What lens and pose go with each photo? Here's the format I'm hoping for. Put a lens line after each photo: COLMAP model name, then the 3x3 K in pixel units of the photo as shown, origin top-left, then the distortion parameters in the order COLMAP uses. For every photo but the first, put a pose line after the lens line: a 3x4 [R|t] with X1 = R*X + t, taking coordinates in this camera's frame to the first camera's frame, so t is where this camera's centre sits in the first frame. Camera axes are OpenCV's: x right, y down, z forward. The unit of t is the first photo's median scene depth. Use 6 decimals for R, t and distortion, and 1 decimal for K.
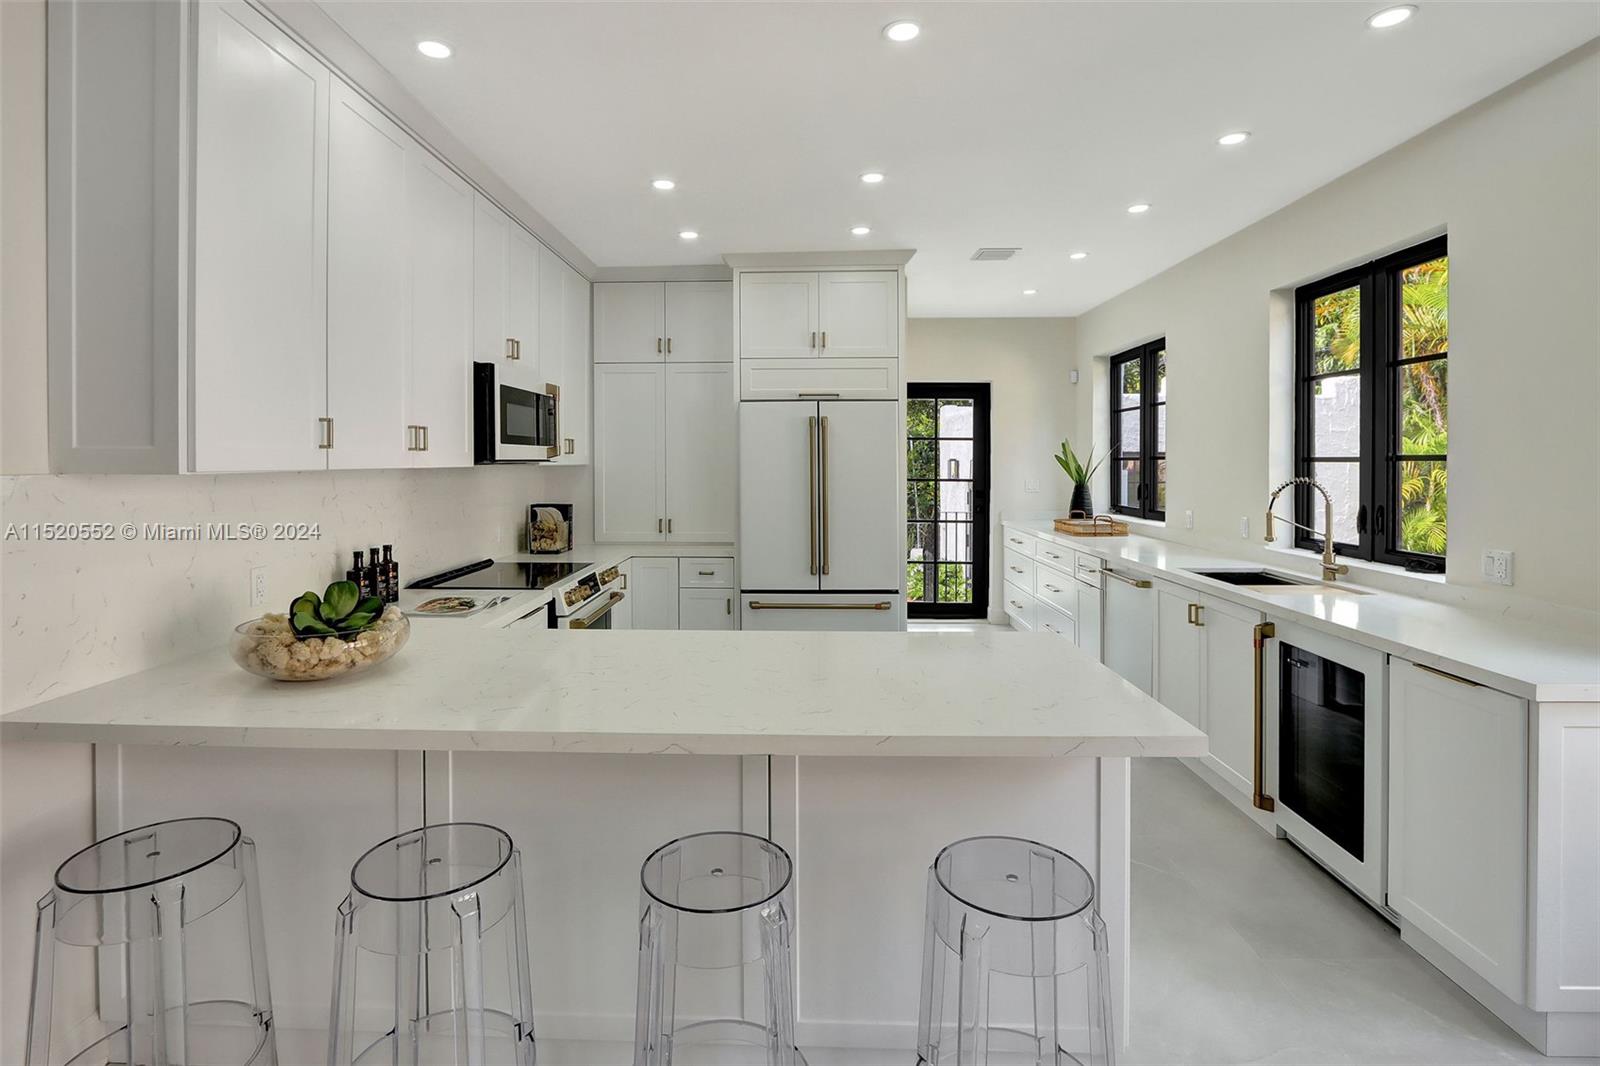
lens RADIAL K [[763.6, 0, 781.0], [0, 763.6, 474.5], [0, 0, 1]] dist [-0.024665, -0.000025]
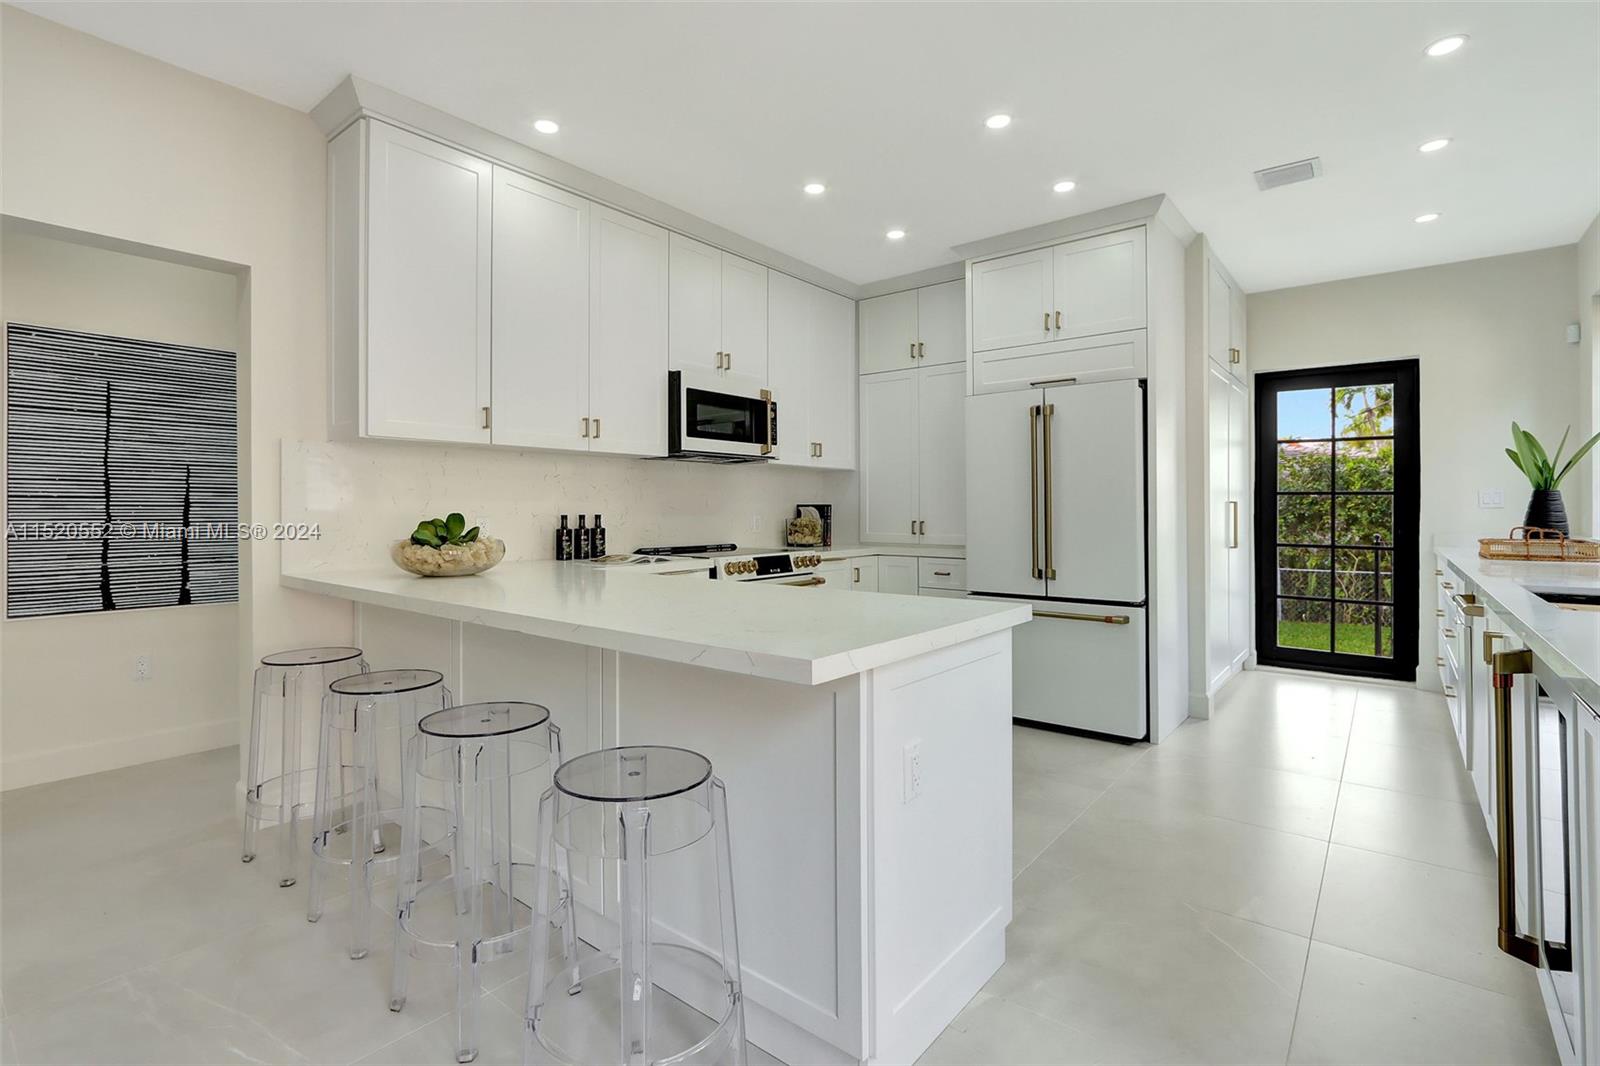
lens RADIAL K [[750.6, 0, 782.7], [0, 750.6, 514.8], [0, 0, 1]] dist [-0.014559, 0.000437]
pose [[0.797101, 0.006331, -0.603813, 0.333753], [-0.011664, 0.999920, -0.004914, 0.061676], [0.603734, 0.010960, 0.797111, 0.101750]]
